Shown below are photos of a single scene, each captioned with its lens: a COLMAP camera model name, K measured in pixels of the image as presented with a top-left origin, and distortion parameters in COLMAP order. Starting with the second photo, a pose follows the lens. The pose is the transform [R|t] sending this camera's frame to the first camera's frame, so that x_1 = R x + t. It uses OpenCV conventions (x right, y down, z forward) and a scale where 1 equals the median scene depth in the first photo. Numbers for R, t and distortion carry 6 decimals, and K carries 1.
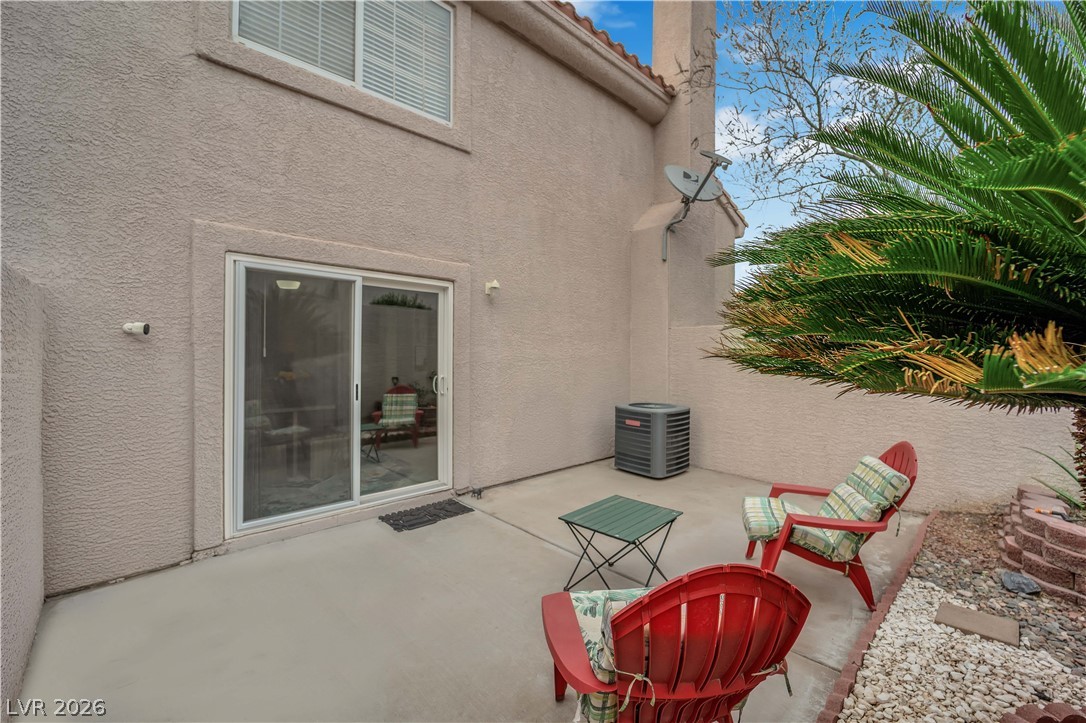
lens RADIAL K [[432.9, 0, 546.1], [0, 432.9, 356.9], [0, 0, 1]] dist [-0.015584, -0.000724]
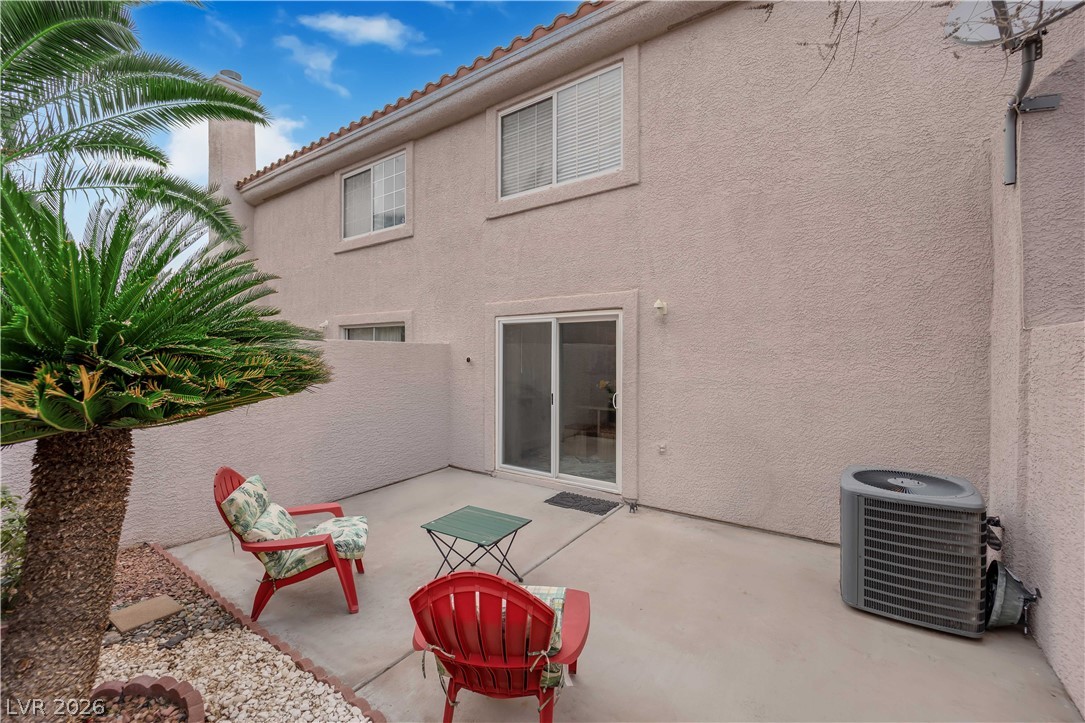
lens RADIAL K [[437.9, 0, 539.5], [0, 437.9, 352.4], [0, 0, 1]] dist [-0.011989, -0.000188]
pose [[0.217594, -0.004677, -0.976028, 0.886985], [0.002822, 0.999987, -0.004163, -0.061715], [0.976035, -0.001848, 0.217604, 0.580554]]
